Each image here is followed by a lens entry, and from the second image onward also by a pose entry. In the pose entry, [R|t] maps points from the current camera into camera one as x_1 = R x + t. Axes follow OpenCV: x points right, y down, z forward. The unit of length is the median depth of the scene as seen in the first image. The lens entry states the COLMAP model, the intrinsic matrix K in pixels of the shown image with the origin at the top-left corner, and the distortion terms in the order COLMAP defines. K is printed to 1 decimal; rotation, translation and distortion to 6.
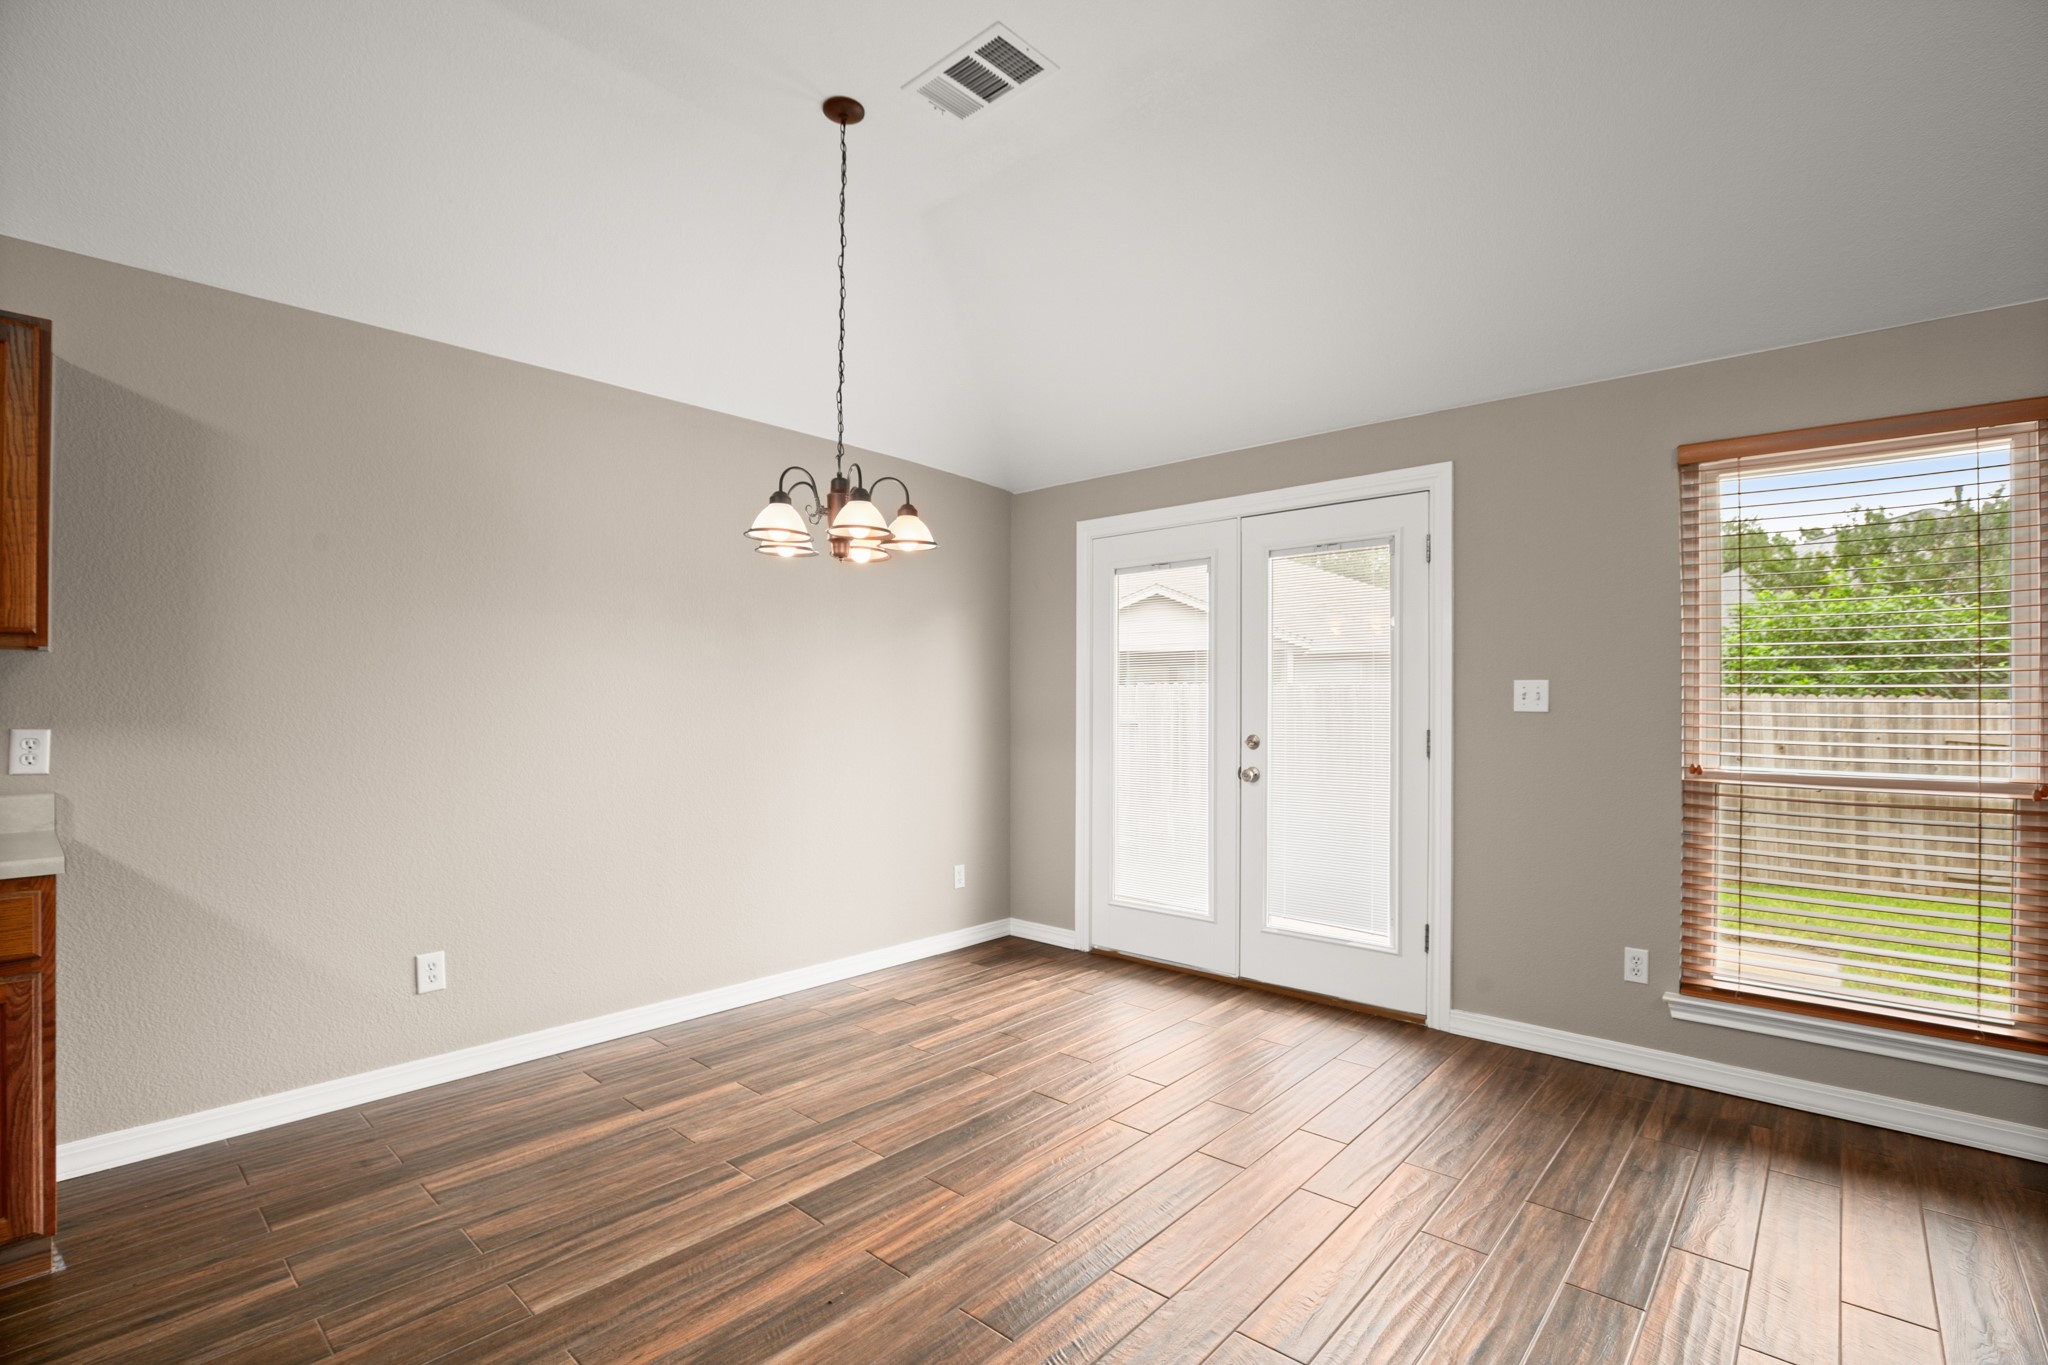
lens RADIAL K [[926.5, 0, 1037.1], [0, 926.5, 700.5], [0, 0, 1]] dist [-0.030492, 0.000418]
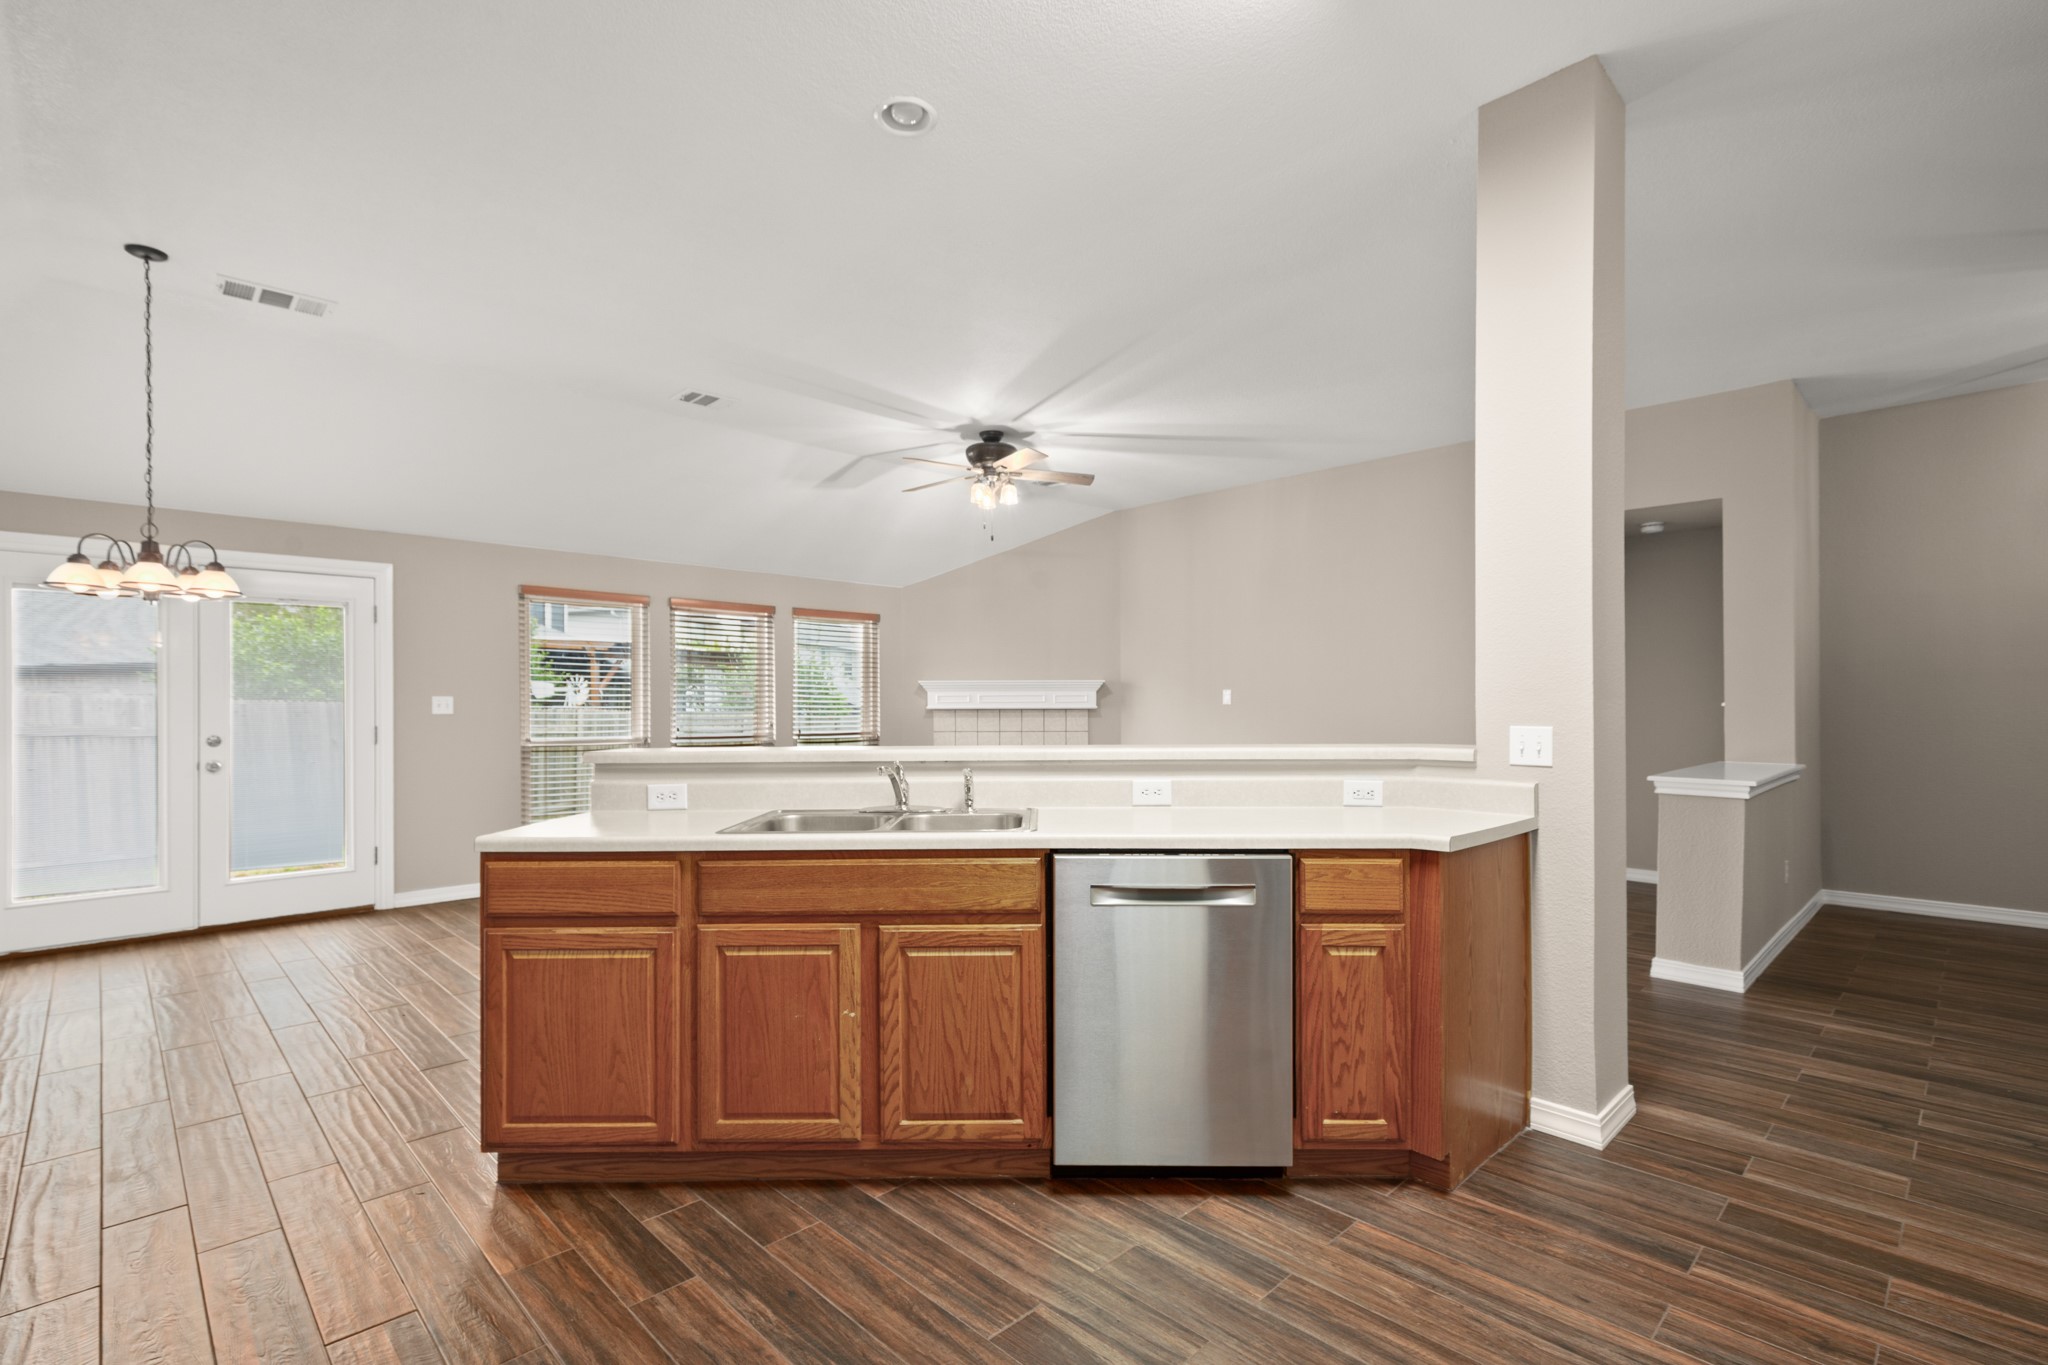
lens RADIAL K [[937.4, 0, 1041.5], [0, 937.4, 703.8], [0, 0, 1]] dist [0.010873, -0.000881]
pose [[0.057562, -0.000306, 0.998342, -1.223720], [0.002218, 0.999998, 0.000179, -0.005586], [-0.998339, 0.002204, 0.057562, -0.278552]]
